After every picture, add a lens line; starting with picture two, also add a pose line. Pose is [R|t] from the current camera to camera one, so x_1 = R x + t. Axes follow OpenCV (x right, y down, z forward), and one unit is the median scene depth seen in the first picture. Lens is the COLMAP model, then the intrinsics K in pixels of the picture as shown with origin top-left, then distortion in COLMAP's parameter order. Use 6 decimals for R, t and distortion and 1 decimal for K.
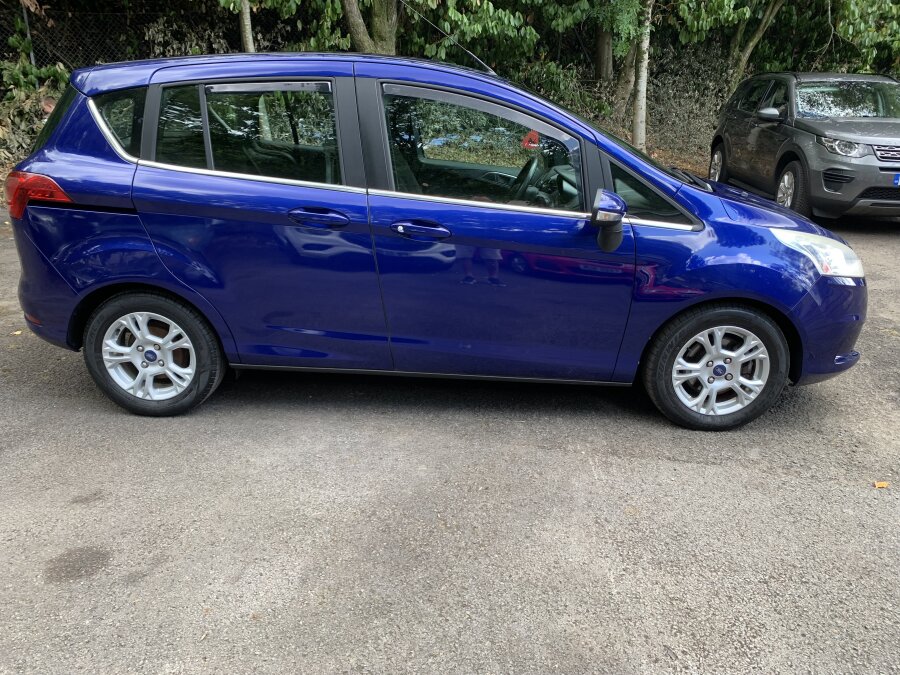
lens RADIAL K [[701.2, 0, 458.1], [0, 701.2, 339.6], [0, 0, 1]] dist [0.020039, -0.015485]
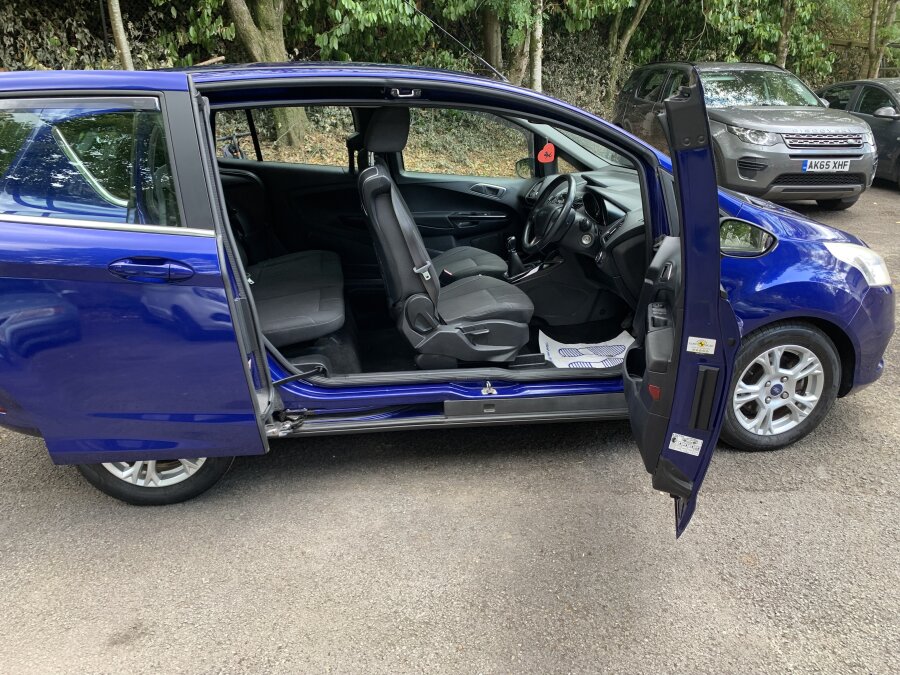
lens RADIAL K [[701.2, 0, 458.1], [0, 701.2, 339.6], [0, 0, 1]] dist [0.020039, -0.015485]
pose [[0.980365, -0.080611, 0.179959, -0.095918], [0.076776, 0.996650, 0.028189, -0.036187], [-0.181629, -0.013819, 0.983270, 0.051882]]
